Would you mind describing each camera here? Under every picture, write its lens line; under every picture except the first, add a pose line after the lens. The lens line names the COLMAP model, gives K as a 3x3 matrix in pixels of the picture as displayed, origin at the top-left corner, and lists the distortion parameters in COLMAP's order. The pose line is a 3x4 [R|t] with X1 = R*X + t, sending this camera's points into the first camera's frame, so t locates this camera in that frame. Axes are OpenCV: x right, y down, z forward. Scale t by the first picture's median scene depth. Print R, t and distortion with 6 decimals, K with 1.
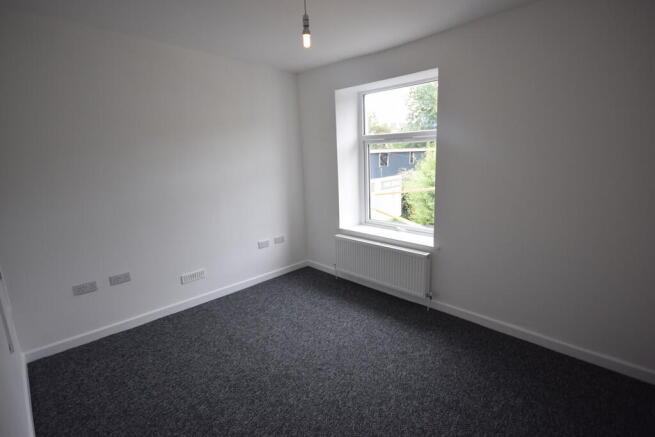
lens RADIAL K [[311.7, 0, 331.8], [0, 311.7, 219.7], [0, 0, 1]] dist [0.001863, -0.000683]
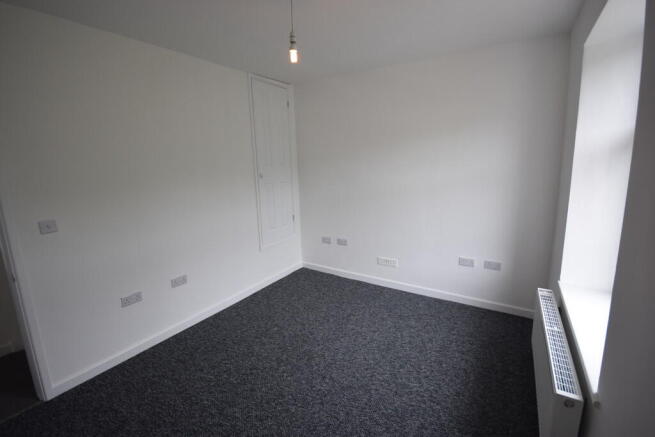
lens RADIAL K [[295.9, 0, 331.4], [0, 295.9, 216.5], [0, 0, 1]] dist [-0.002285, -0.000672]
pose [[0.188109, 0.195789, -0.962435, 0.551902], [-0.178671, 0.970399, 0.162487, -0.127330], [0.965760, 0.141394, 0.217522, 0.529005]]
